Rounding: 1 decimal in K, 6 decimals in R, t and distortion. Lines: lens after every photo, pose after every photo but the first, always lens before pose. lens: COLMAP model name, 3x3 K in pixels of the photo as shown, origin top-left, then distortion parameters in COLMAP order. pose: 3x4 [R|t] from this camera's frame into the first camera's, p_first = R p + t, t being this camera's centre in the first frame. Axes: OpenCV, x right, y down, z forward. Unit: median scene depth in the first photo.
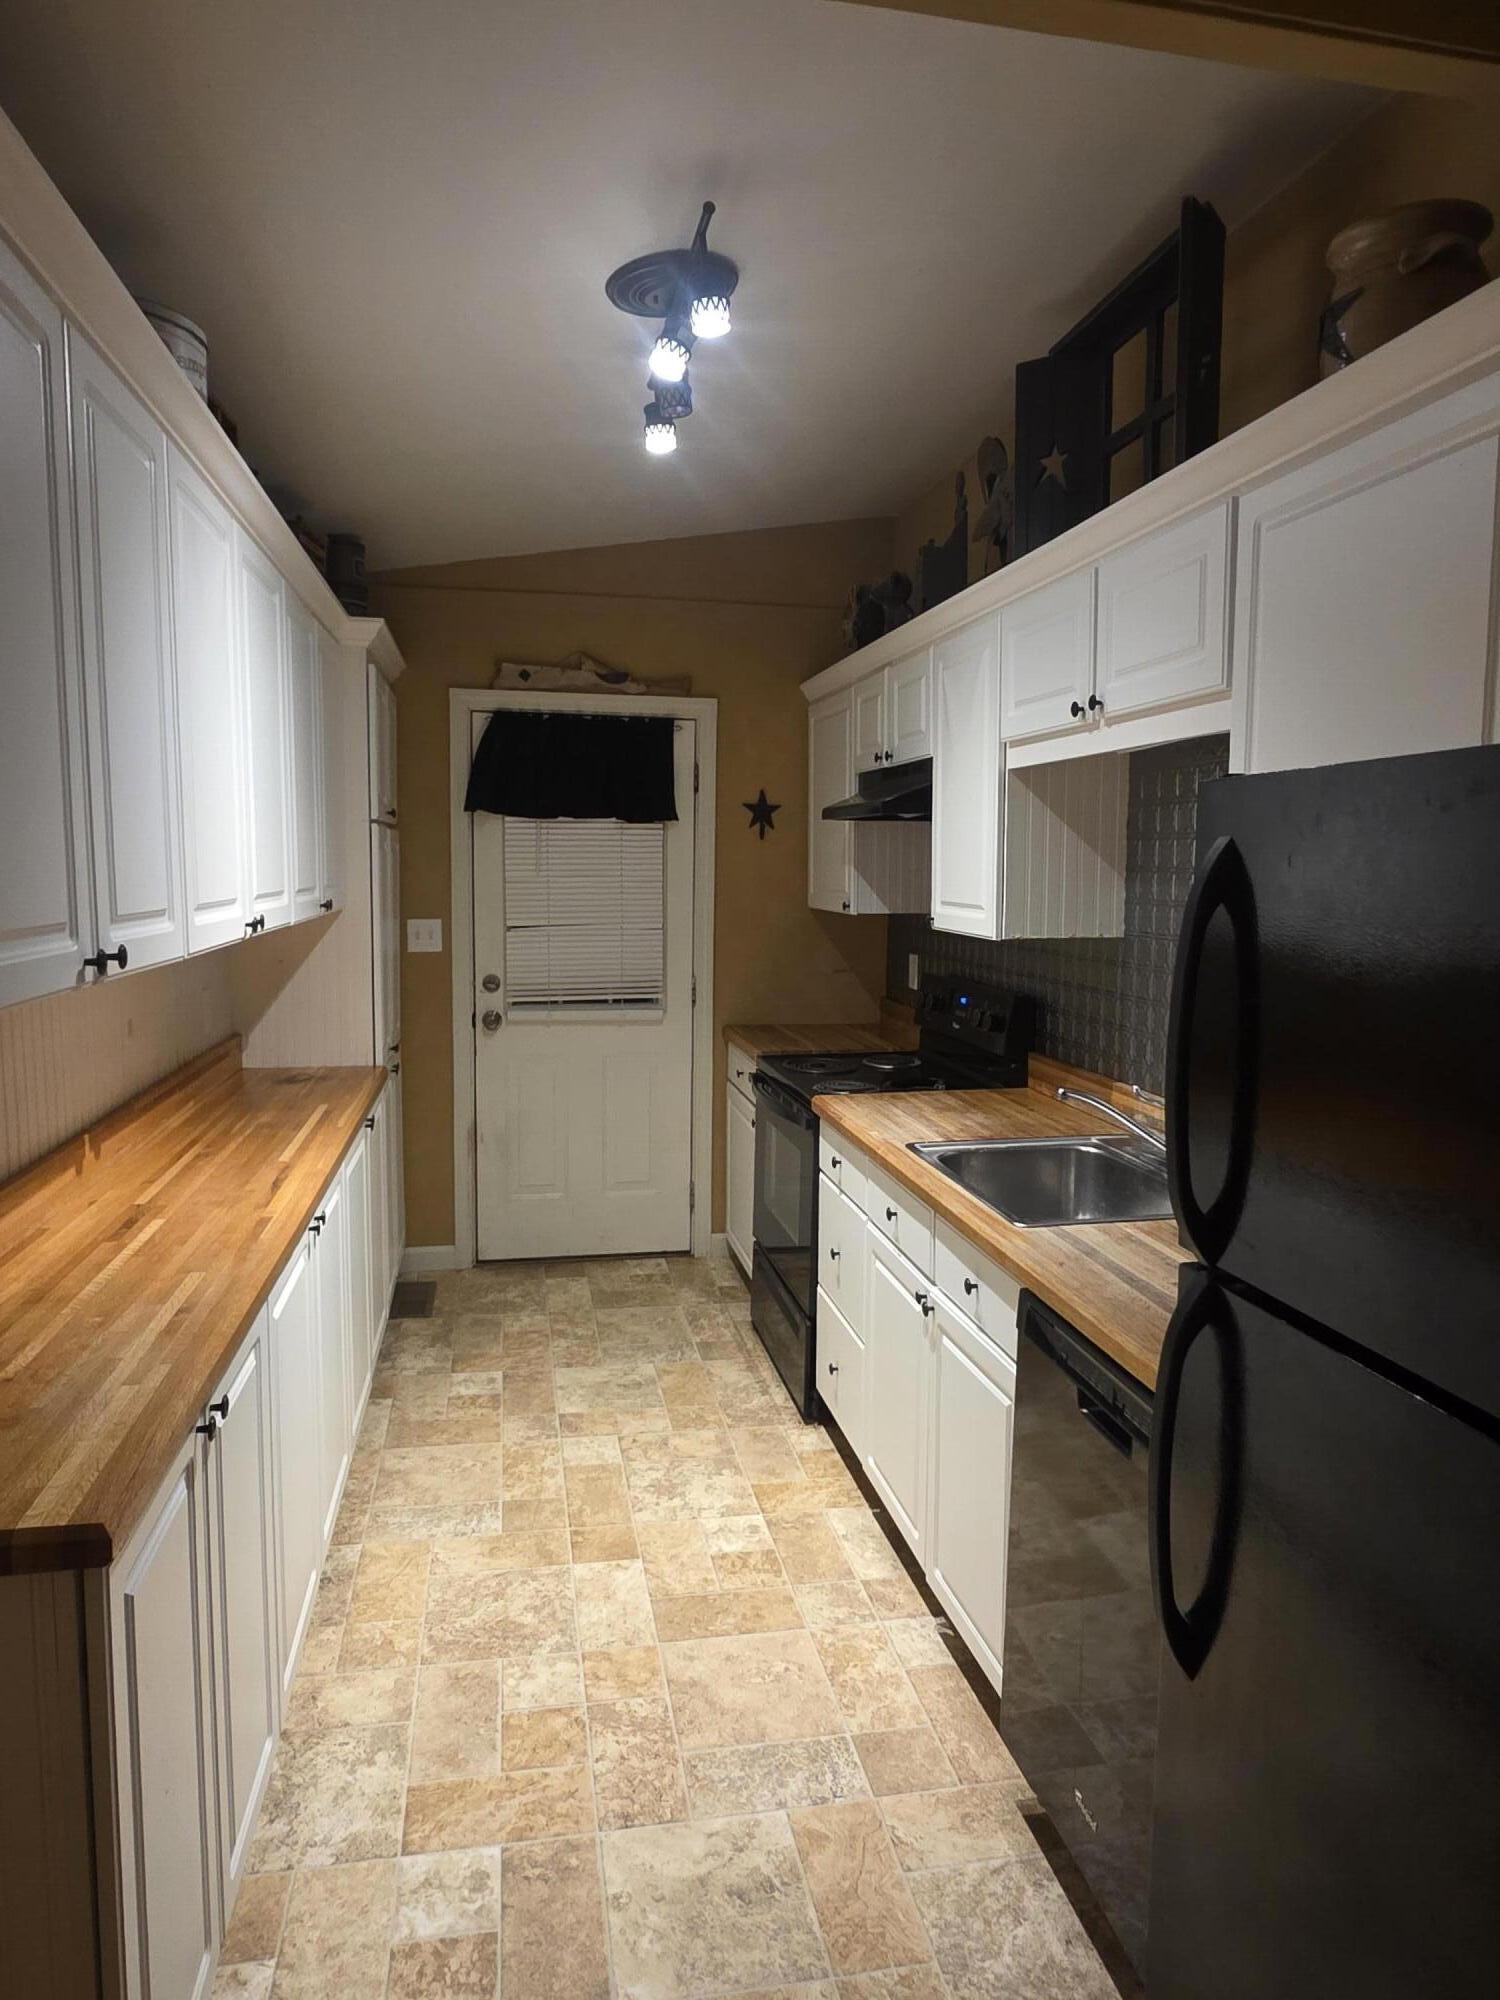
lens RADIAL K [[1189.9, 0, 747.1], [0, 1189.9, 994.2], [0, 0, 1]] dist [-0.009613, -0.000205]
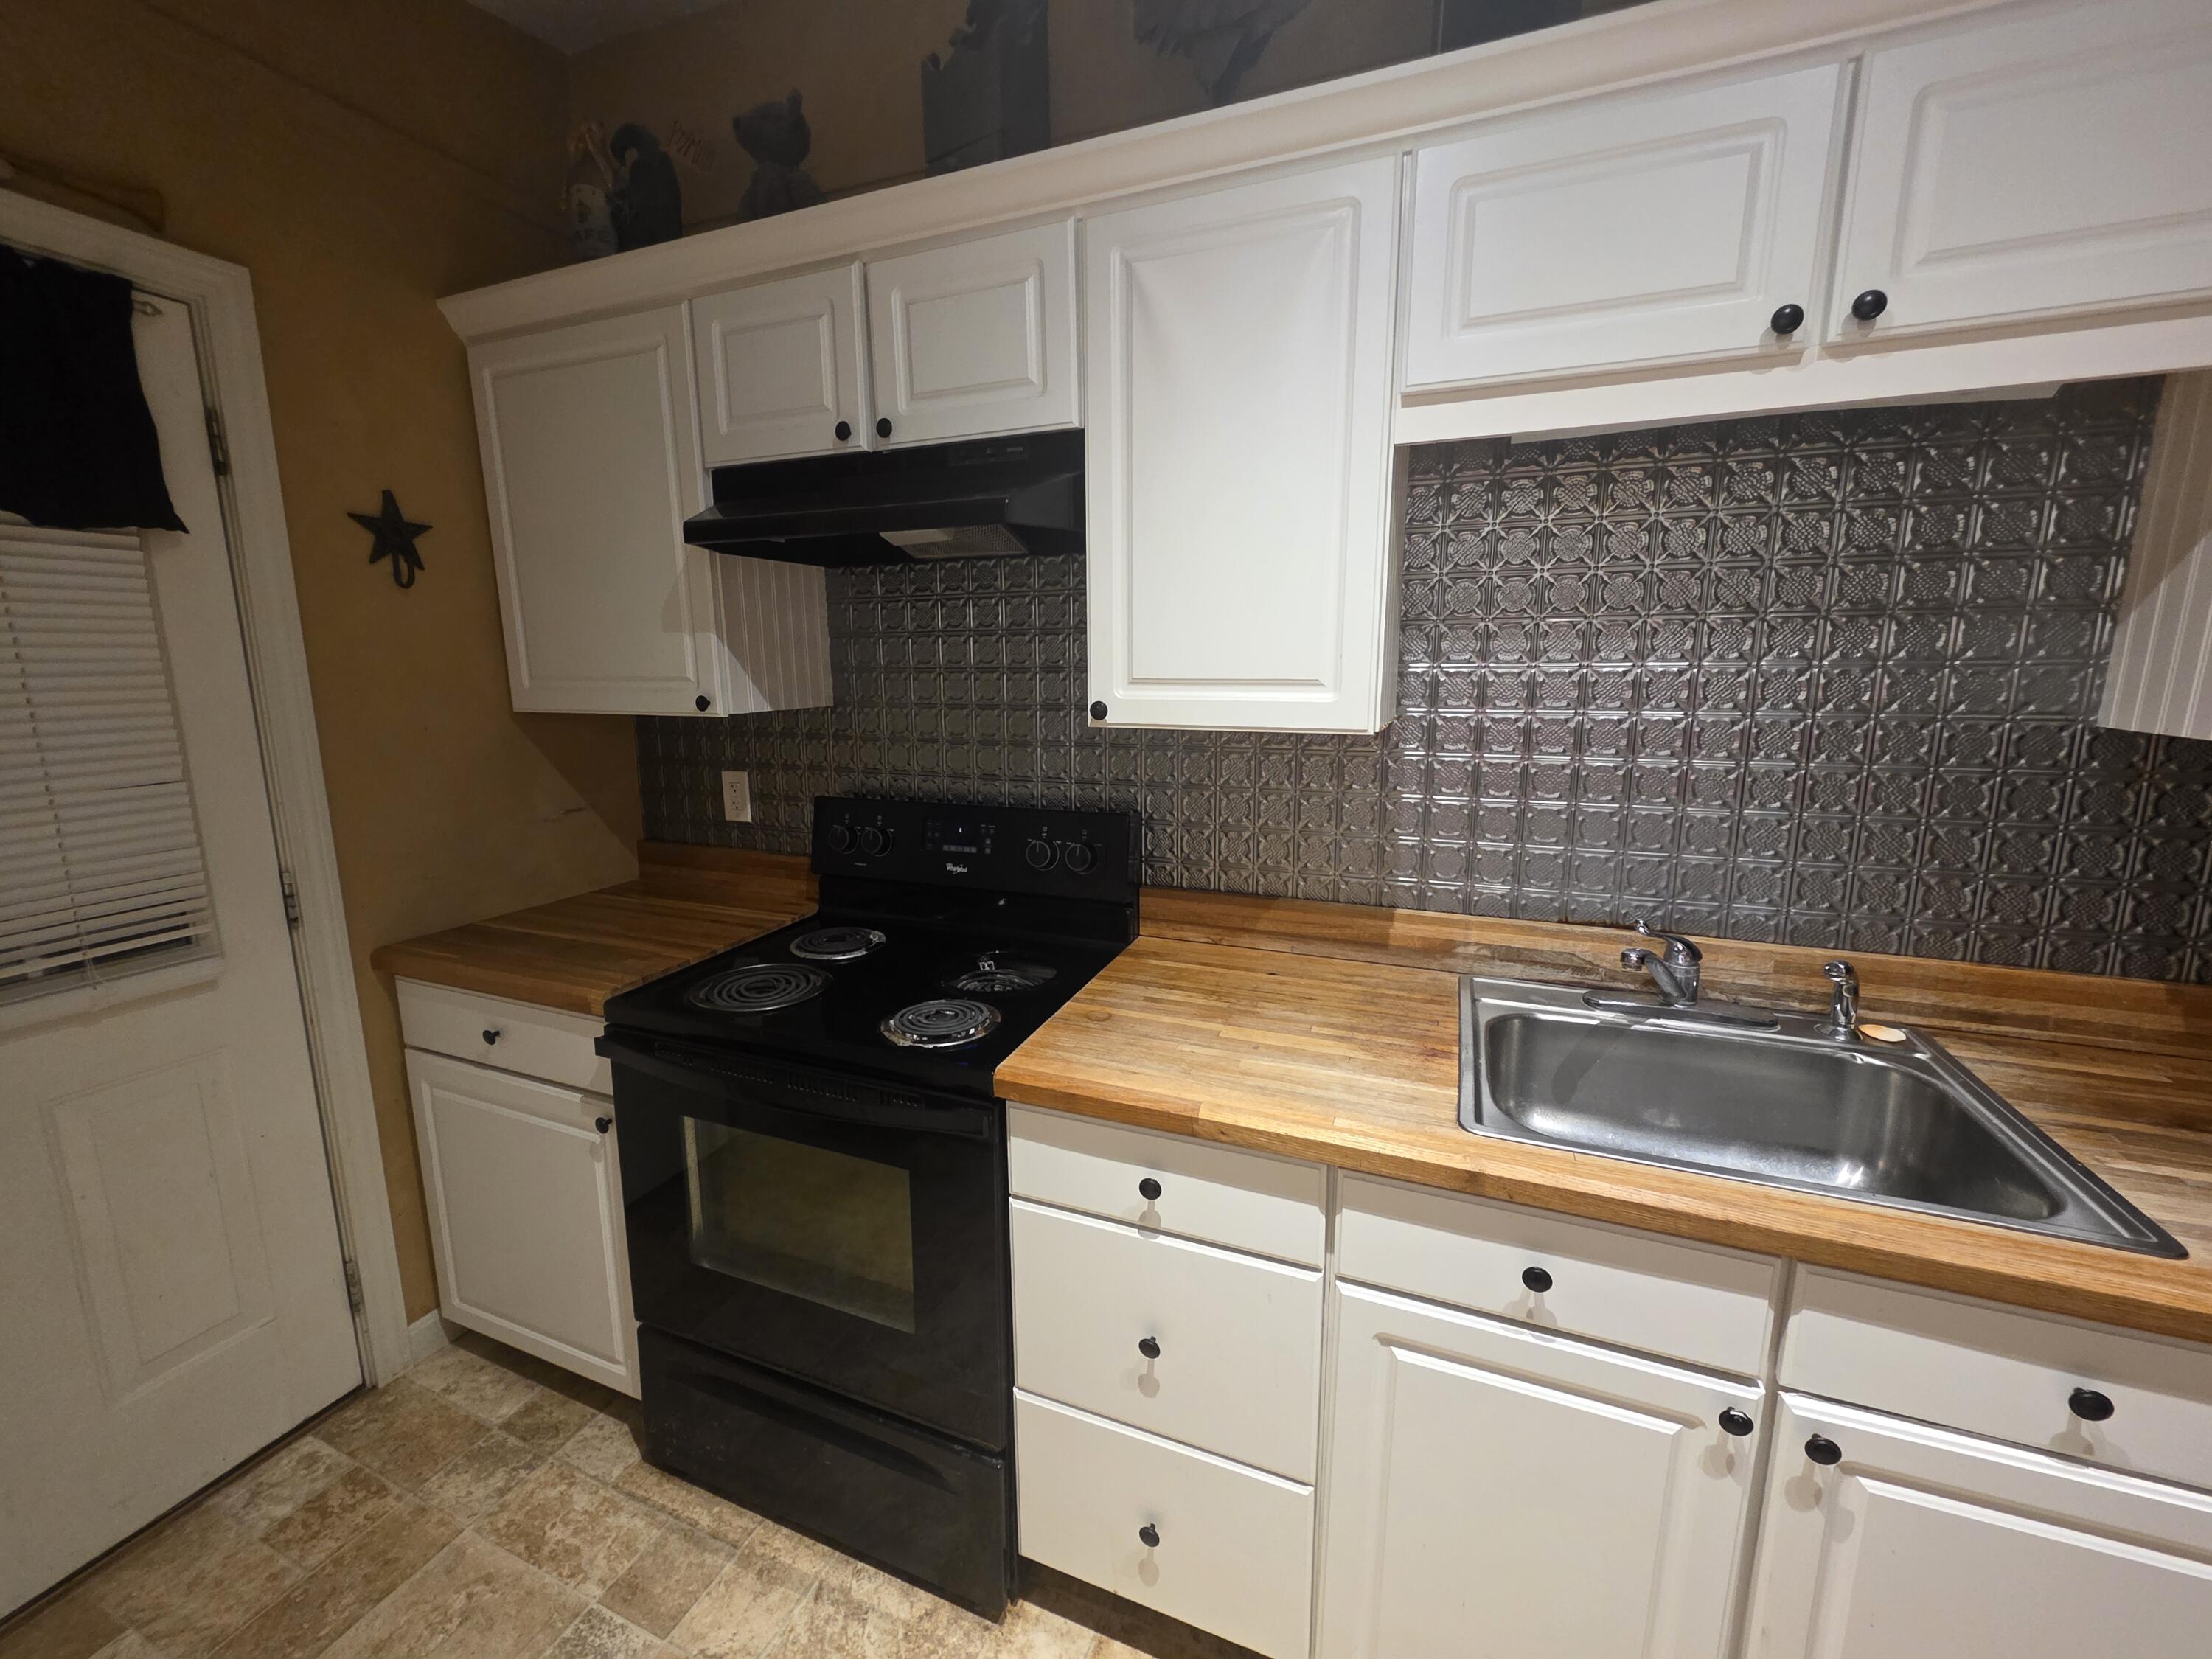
lens RADIAL K [[875.8, 0, 1102.7], [0, 875.8, 814.3], [0, 0, 1]] dist [0.001764, -0.000245]
pose [[0.555955, -0.158764, 0.815909, -0.152175], [0.105870, 0.987120, 0.119939, -0.046245], [-0.824443, 0.019700, 0.565603, 0.541248]]
